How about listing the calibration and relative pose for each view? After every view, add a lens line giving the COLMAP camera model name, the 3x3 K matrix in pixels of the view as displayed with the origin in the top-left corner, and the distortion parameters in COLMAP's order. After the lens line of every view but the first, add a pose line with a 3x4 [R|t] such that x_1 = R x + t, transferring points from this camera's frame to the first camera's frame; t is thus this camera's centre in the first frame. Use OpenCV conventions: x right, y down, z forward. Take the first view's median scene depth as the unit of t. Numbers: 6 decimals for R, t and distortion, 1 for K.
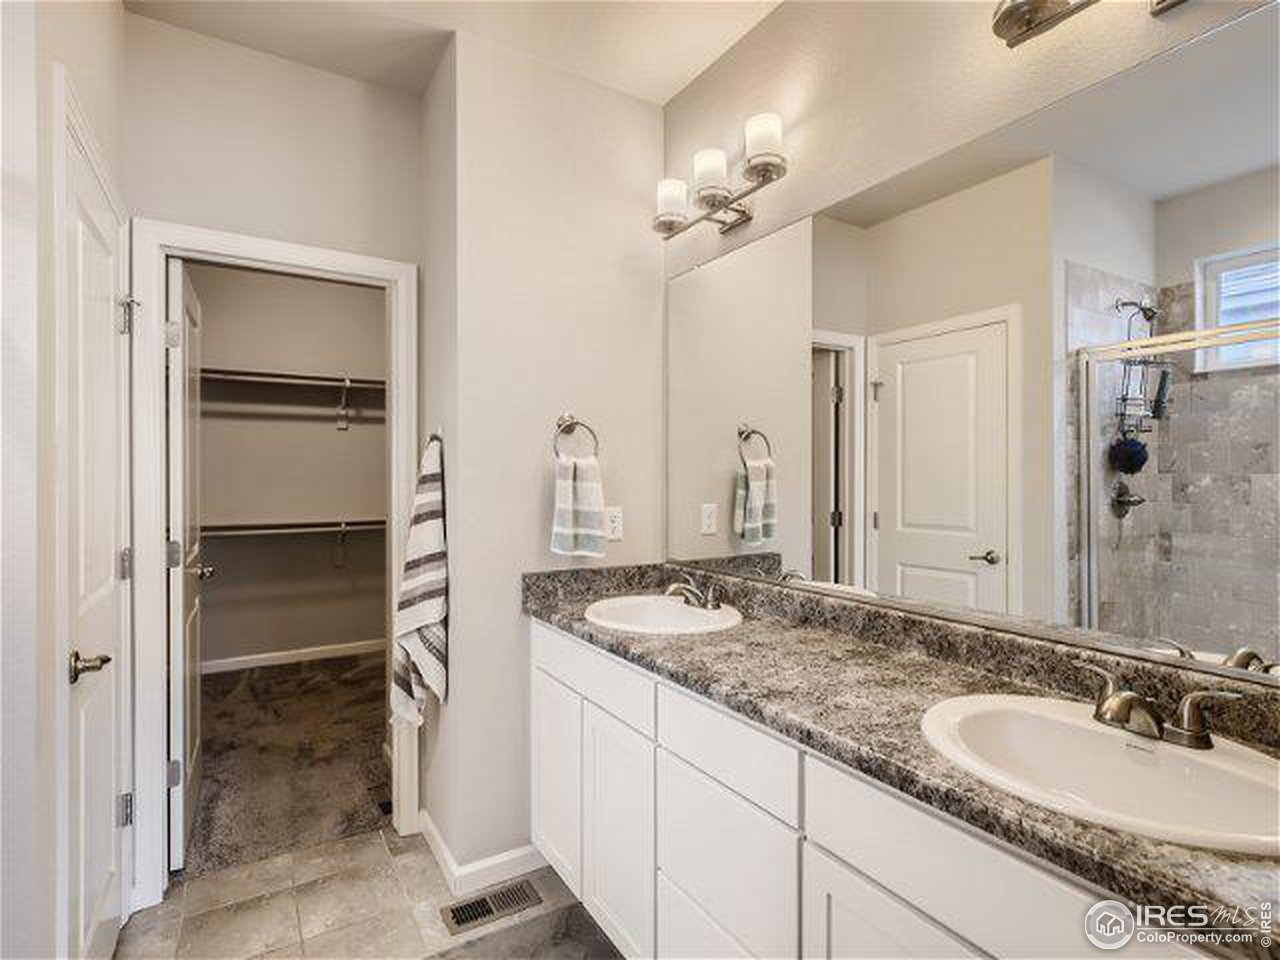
lens RADIAL K [[657.9, 0, 640.6], [0, 657.9, 478.0], [0, 0, 1]] dist [0.000256, 0.000468]
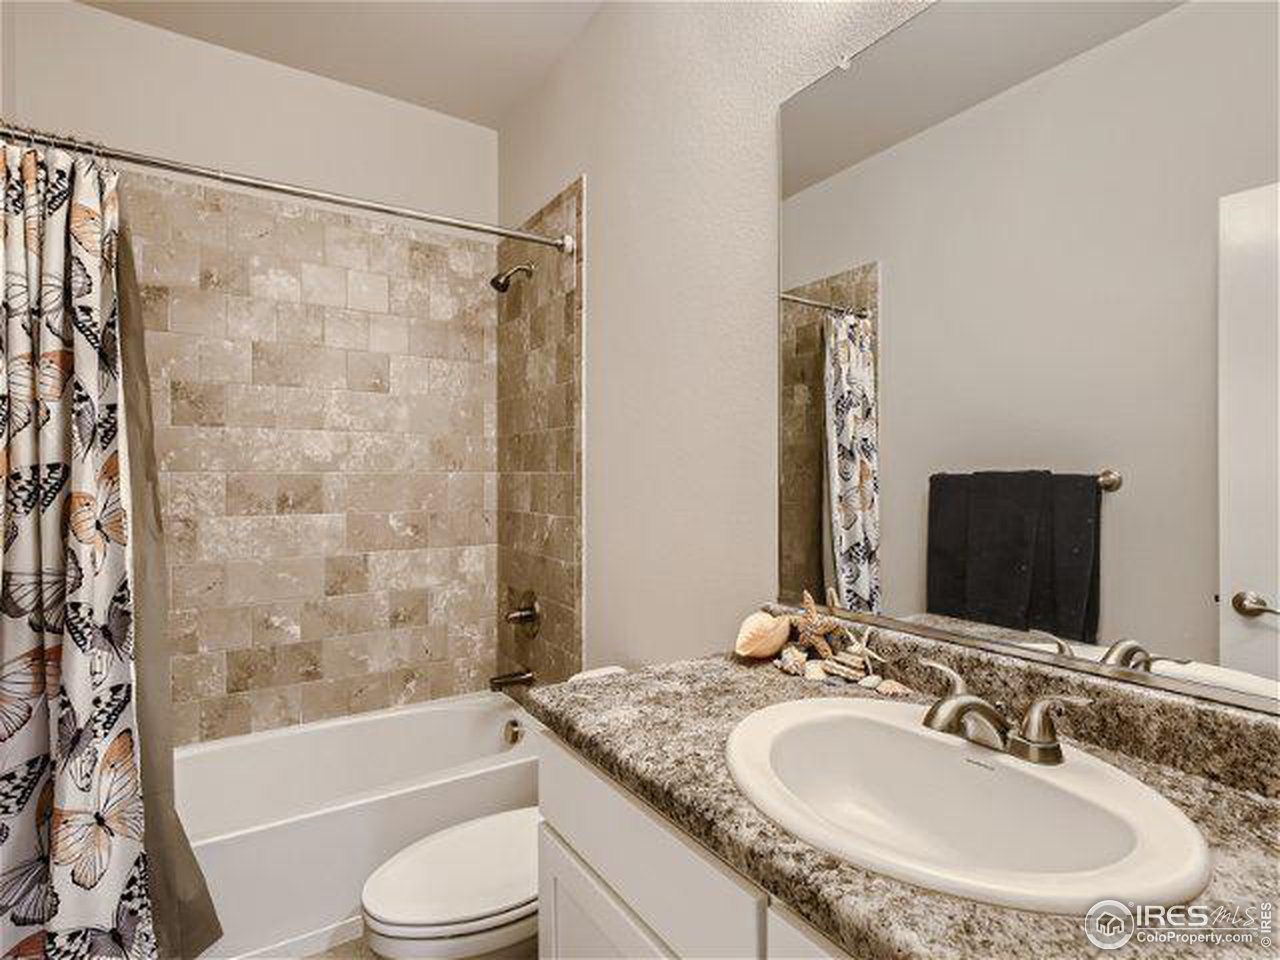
lens RADIAL K [[657.9, 0, 639.5], [0, 657.9, 481.6], [0, 0, 1]] dist [0.000256, 0.000468]
pose [[0.999549, -0.004068, 0.029736, 0.027892], [0.003892, 0.999975, 0.005963, 0.036786], [-0.029760, -0.005845, 0.999540, 0.447150]]
